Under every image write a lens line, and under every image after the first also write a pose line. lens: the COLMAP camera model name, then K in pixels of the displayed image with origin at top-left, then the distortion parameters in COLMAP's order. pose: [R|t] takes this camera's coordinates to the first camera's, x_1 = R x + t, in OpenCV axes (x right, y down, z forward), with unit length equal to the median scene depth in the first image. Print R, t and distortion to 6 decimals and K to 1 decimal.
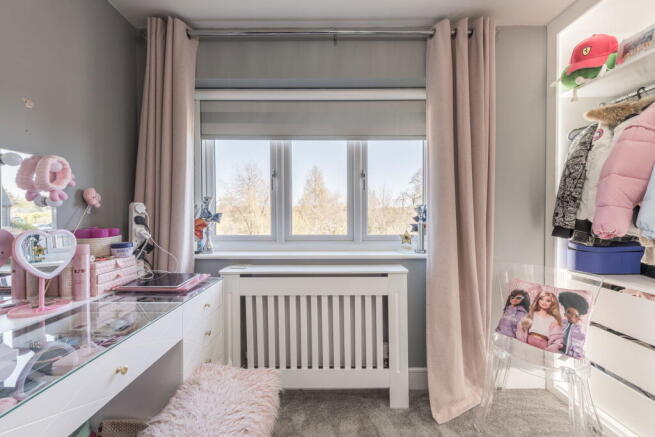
lens RADIAL K [[261.7, 0, 327.5], [0, 261.7, 218.5], [0, 0, 1]] dist [-0.000345, -0.000525]
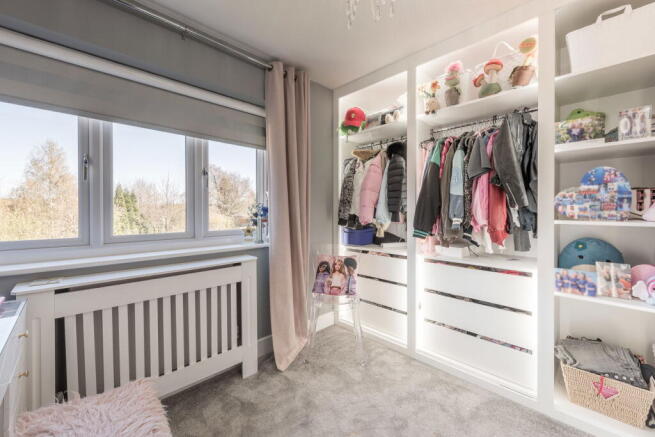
lens RADIAL K [[261.7, 0, 327.5], [0, 261.7, 218.5], [0, 0, 1]] dist [-0.000345, -0.000525]
pose [[0.712465, -0.018145, 0.701473, -0.306656], [0.016246, 0.999824, 0.009362, 0.012722], [-0.701519, 0.004726, 0.712635, -0.089746]]
